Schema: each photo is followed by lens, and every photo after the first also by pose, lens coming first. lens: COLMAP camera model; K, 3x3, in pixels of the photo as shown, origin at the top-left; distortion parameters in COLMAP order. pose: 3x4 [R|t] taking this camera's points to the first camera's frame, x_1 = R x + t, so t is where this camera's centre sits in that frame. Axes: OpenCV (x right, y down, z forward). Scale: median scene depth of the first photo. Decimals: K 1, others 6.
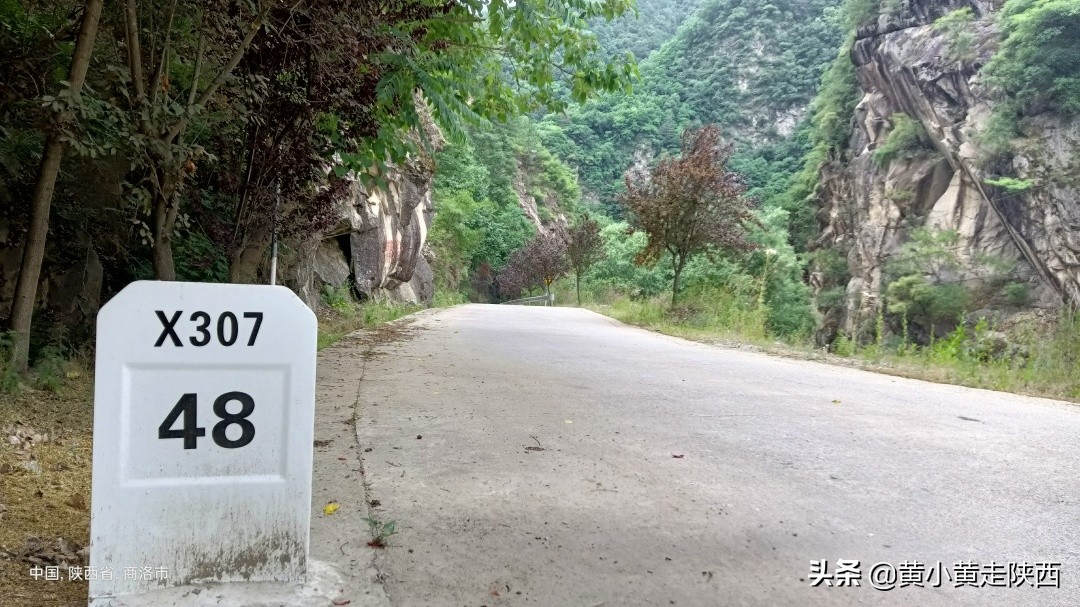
lens RADIAL K [[754.1, 0, 540.0], [0, 754.1, 303.5], [0, 0, 1]] dist [0.002061, -0.062871]
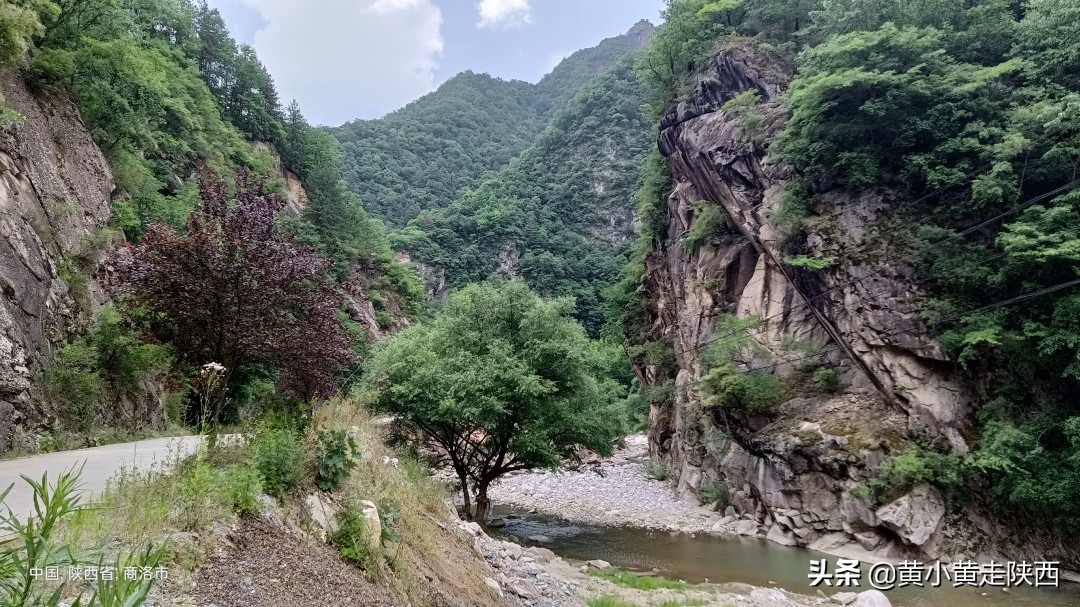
lens RADIAL K [[754.1, 0, 540.0], [0, 754.1, 303.5], [0, 0, 1]] dist [0.002061, -0.062871]
pose [[0.984829, -0.044485, 0.167730, 0.098689], [0.066407, 0.989620, -0.127444, -0.008466], [-0.160320, 0.136649, 0.977561, 0.093132]]
